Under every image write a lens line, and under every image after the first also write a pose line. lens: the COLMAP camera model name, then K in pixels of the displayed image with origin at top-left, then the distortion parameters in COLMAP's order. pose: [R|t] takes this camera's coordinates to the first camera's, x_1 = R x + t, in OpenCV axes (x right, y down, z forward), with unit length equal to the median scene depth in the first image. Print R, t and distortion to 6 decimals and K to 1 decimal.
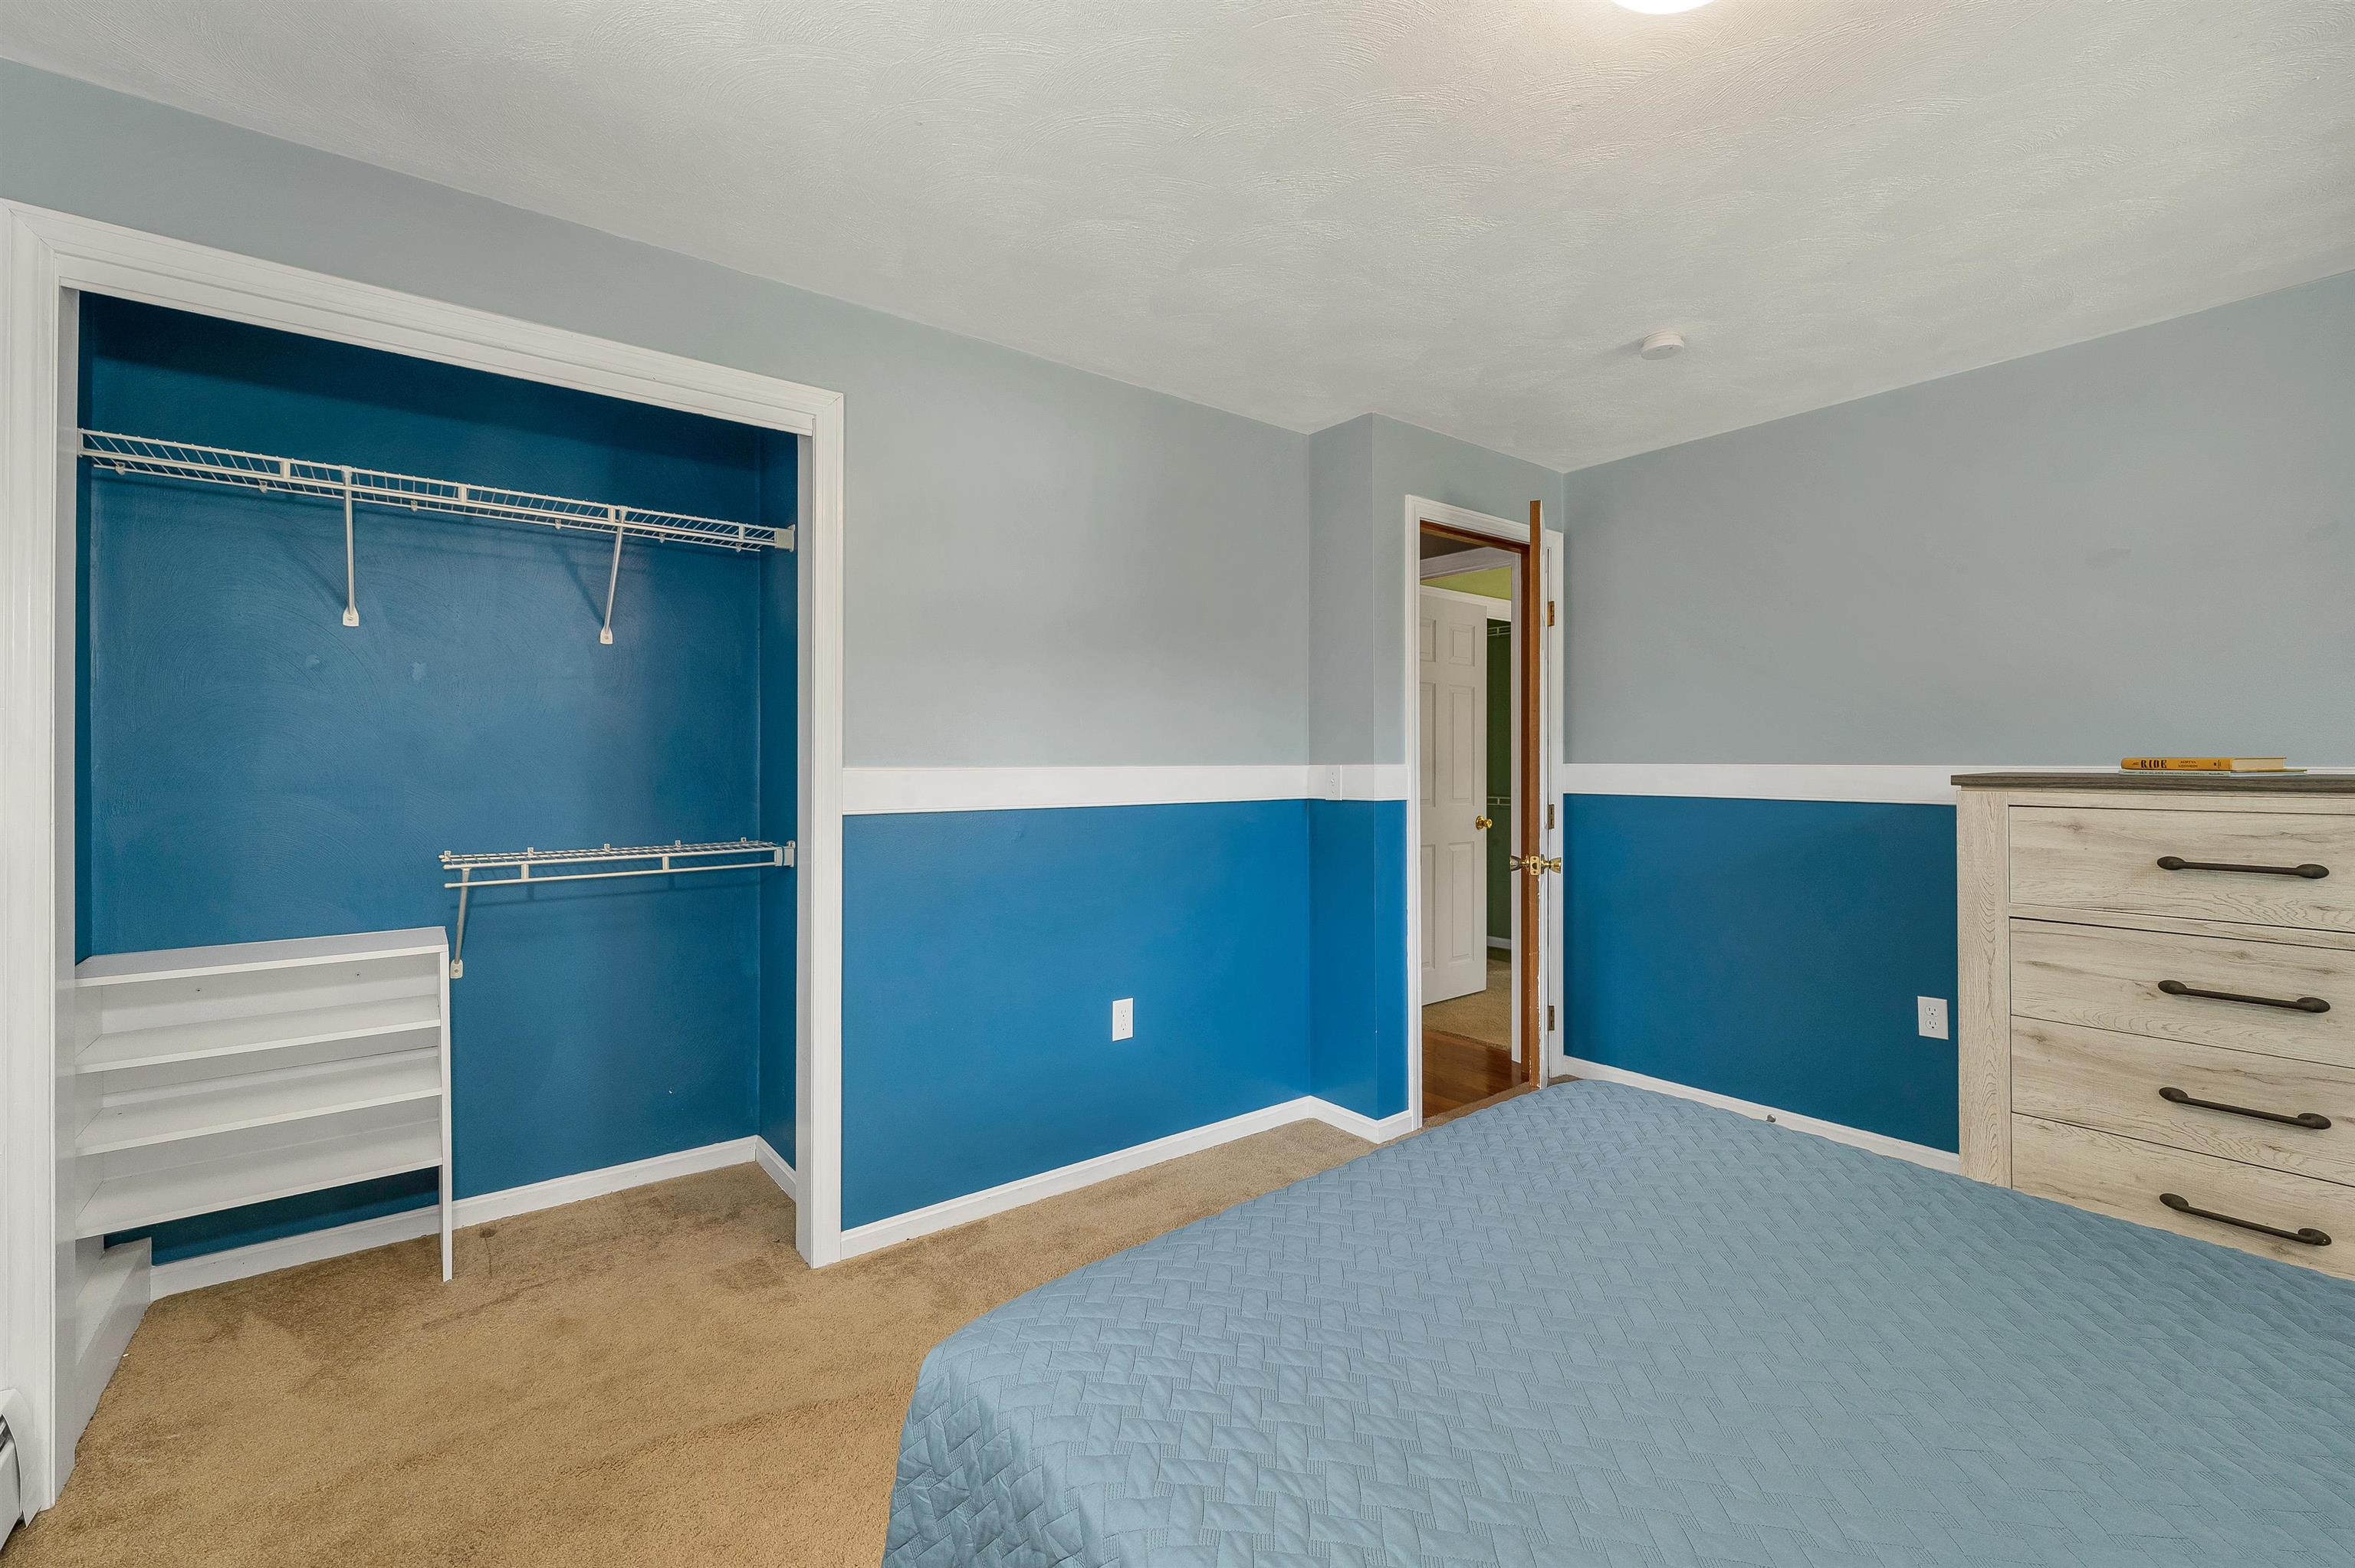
lens RADIAL K [[986.1, 0, 1177.8], [0, 986.1, 779.1], [0, 0, 1]] dist [0.000377, 0.000296]
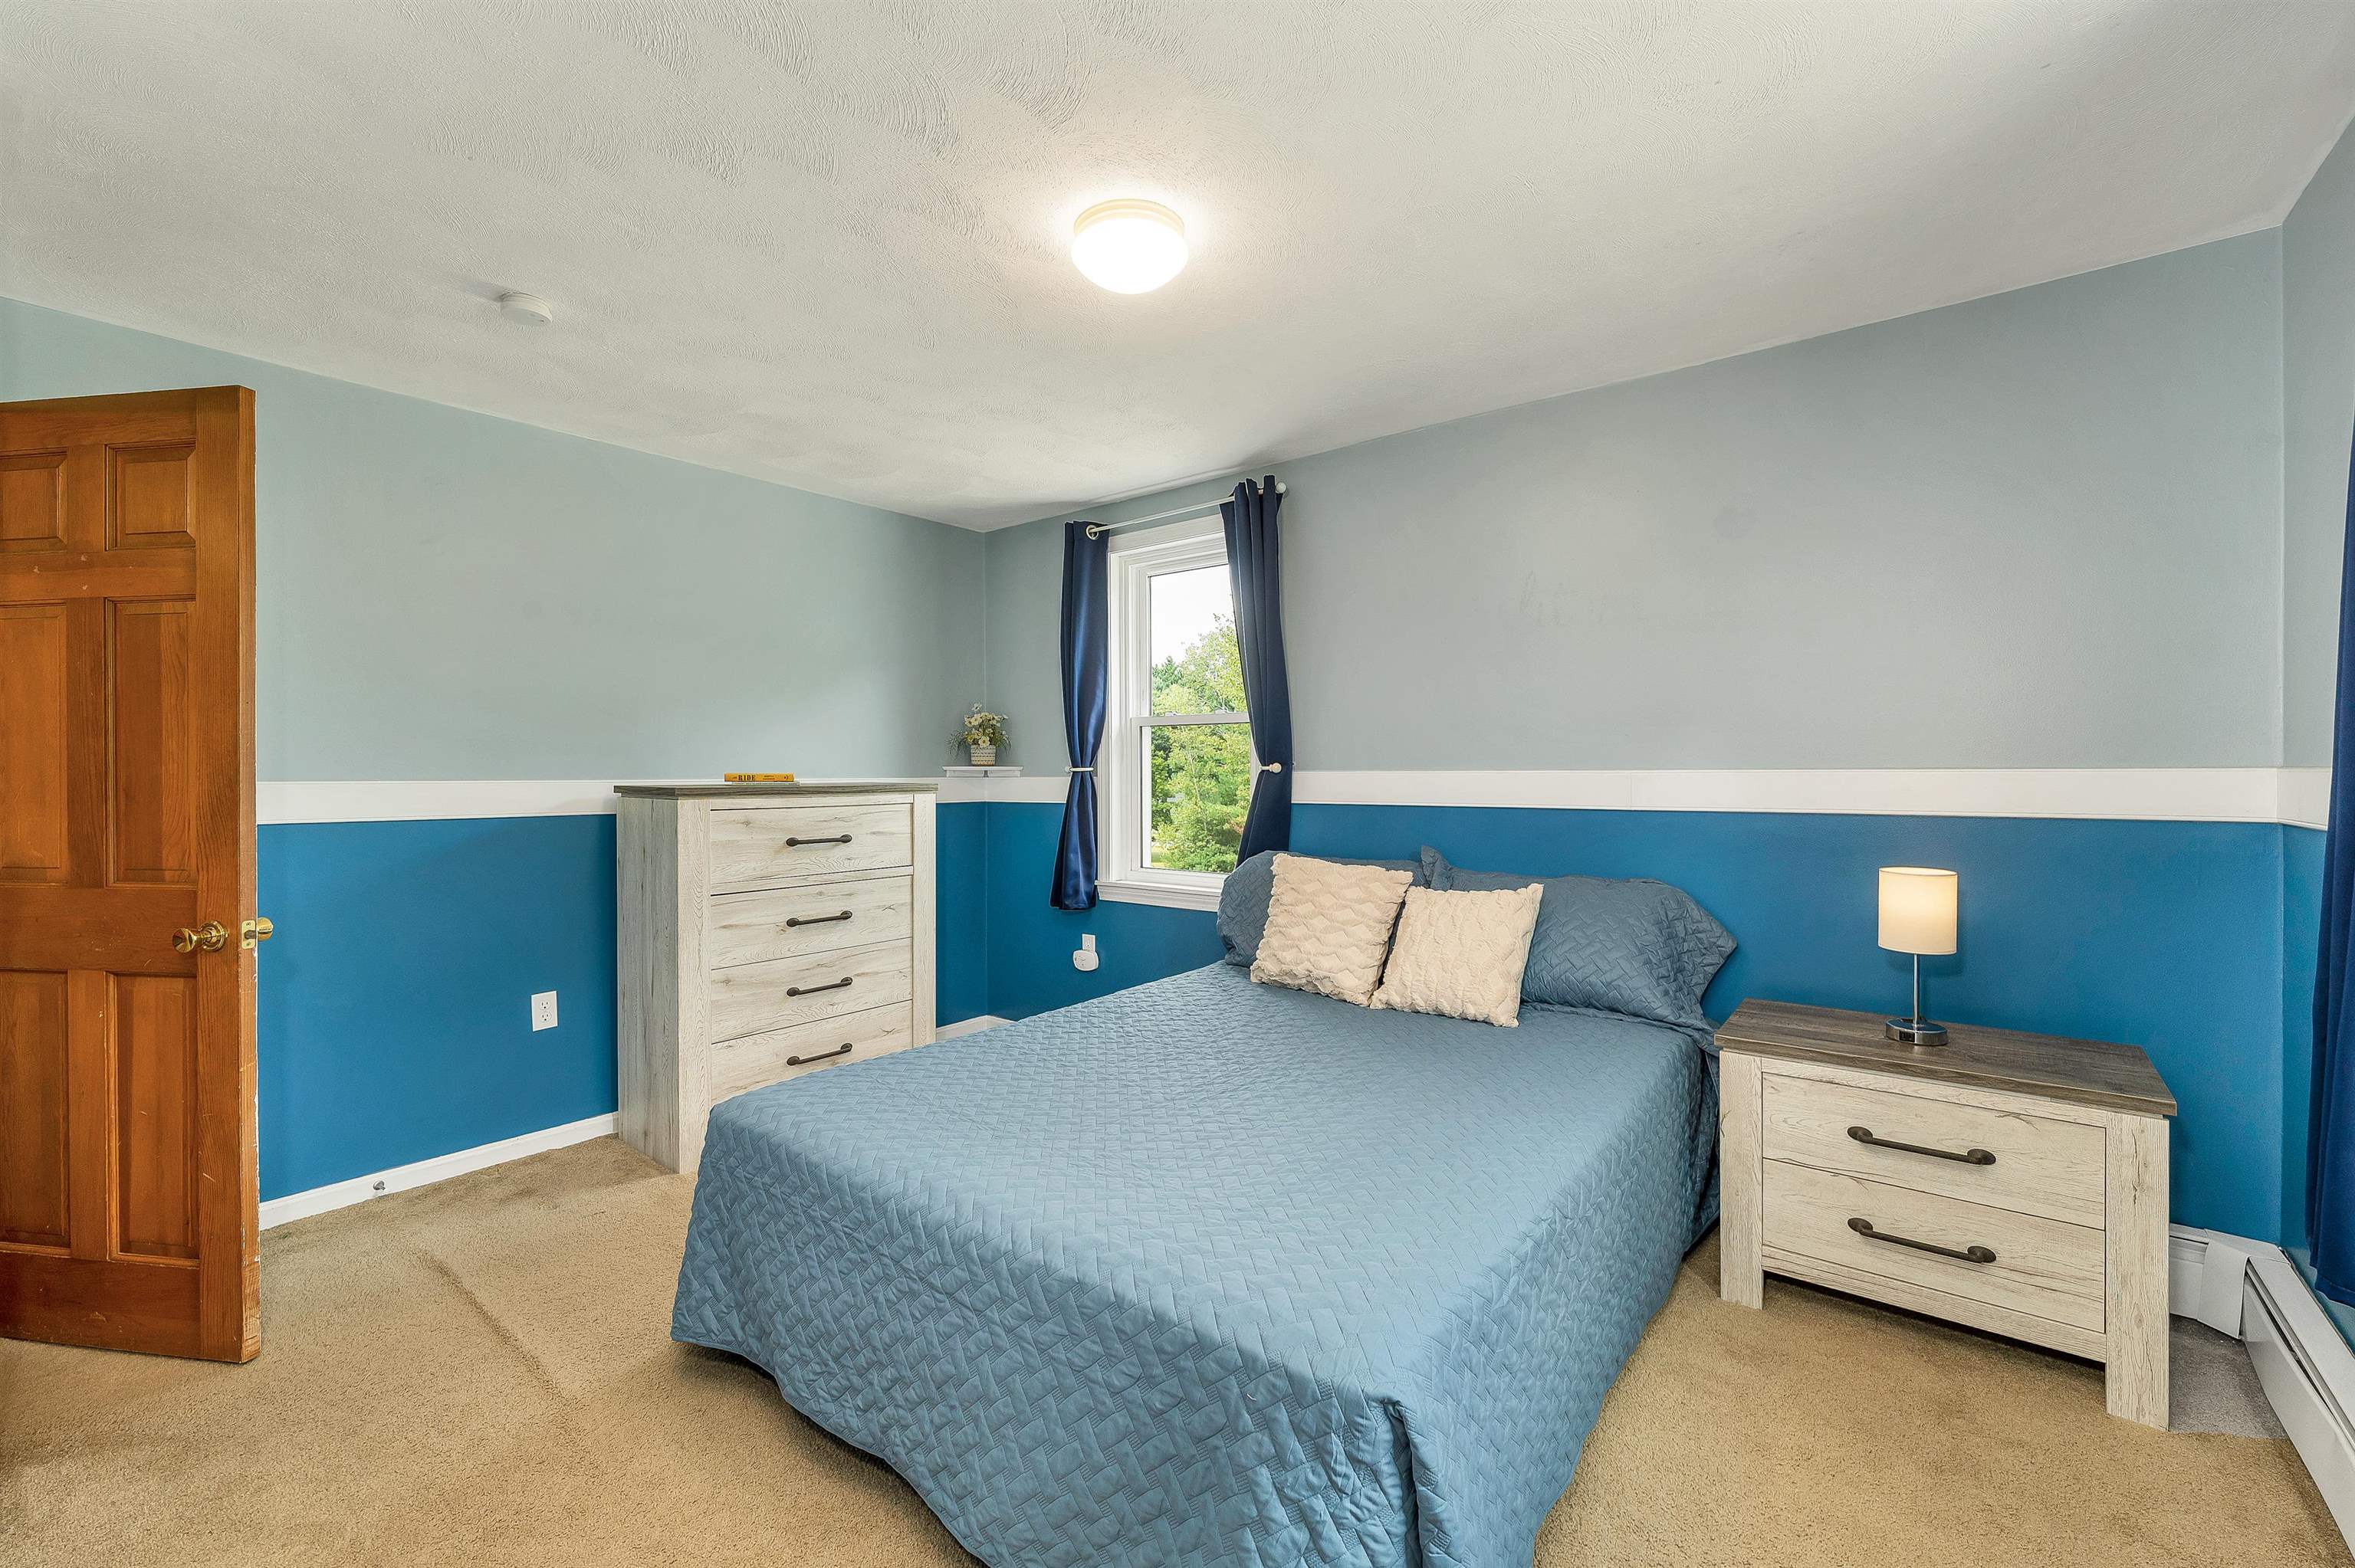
lens RADIAL K [[986.1, 0, 1177.8], [0, 986.1, 779.1], [0, 0, 1]] dist [0.000377, 0.000296]
pose [[-0.271728, -0.001628, 0.962373, -0.622650], [0.016821, 0.999838, 0.006441, -0.012680], [-0.962227, 0.017938, -0.271656, 0.810216]]
